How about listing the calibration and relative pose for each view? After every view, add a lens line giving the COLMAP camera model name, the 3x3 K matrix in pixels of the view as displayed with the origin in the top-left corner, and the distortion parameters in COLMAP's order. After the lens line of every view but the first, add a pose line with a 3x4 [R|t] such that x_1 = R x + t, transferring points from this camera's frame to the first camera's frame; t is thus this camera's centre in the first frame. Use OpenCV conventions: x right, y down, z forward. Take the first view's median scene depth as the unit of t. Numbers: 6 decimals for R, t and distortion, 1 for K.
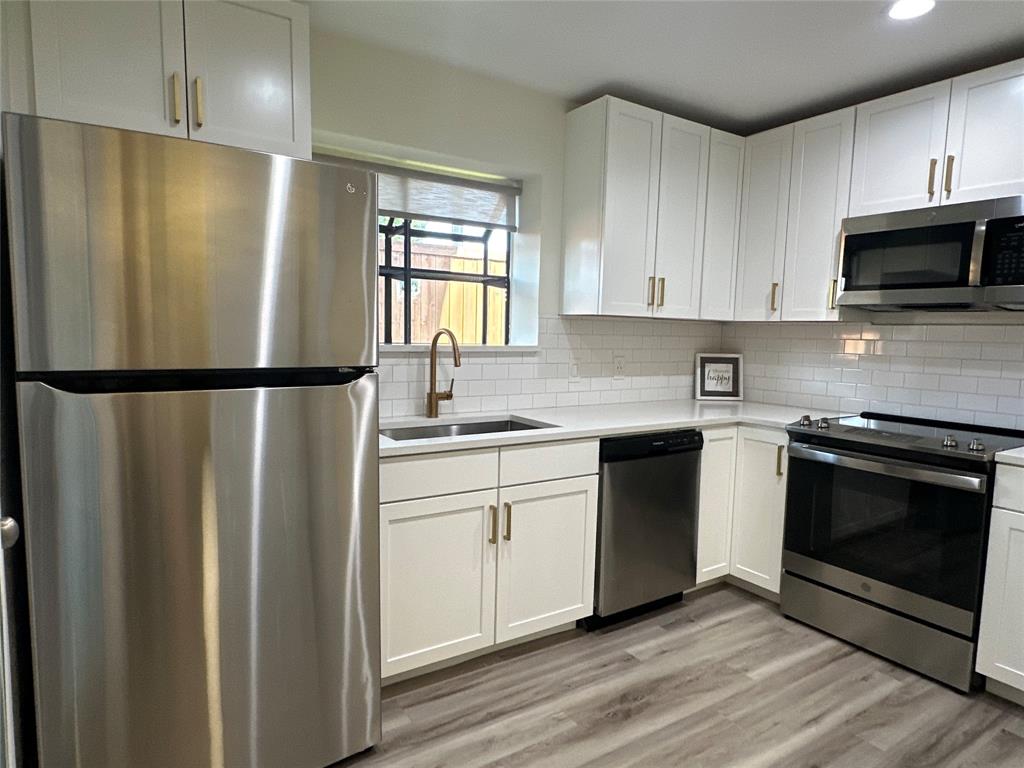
lens RADIAL K [[608.0, 0, 491.0], [0, 608.0, 385.4], [0, 0, 1]] dist [-0.002225, -0.001415]
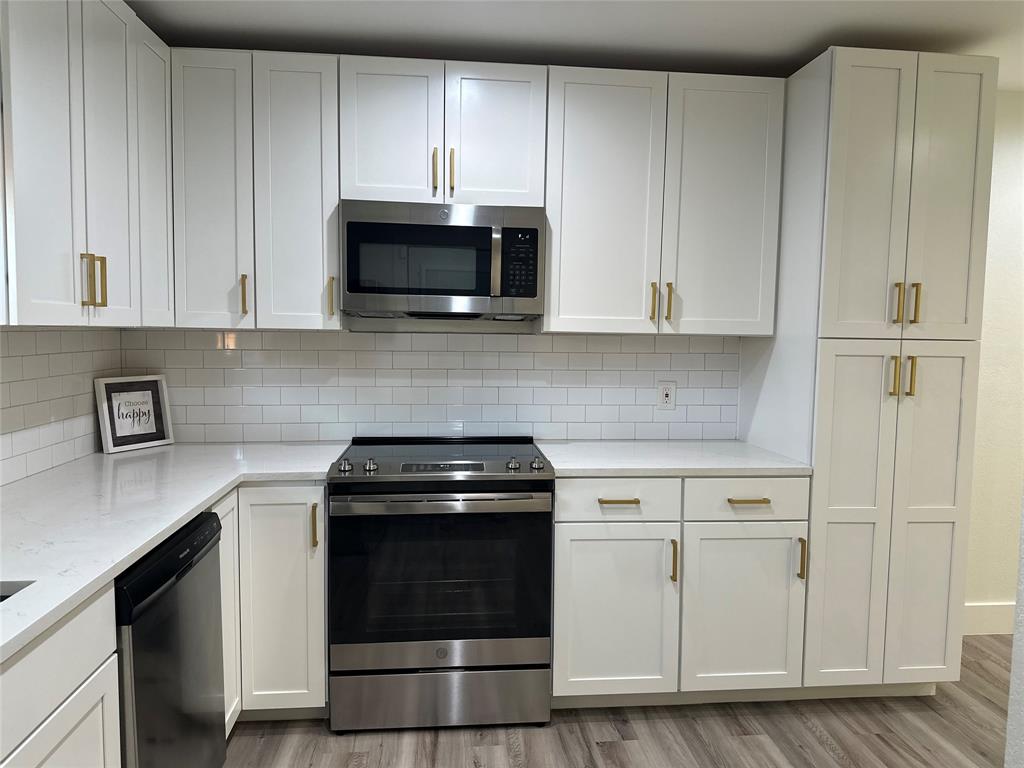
lens RADIAL K [[721.7, 0, 525.6], [0, 721.7, 383.0], [0, 0, 1]] dist [0.069847, -0.093269]
pose [[0.444672, -0.081952, 0.891936, -0.168271], [0.079865, 0.995467, 0.051648, -0.069110], [-0.892126, 0.048268, 0.449202, 0.378251]]
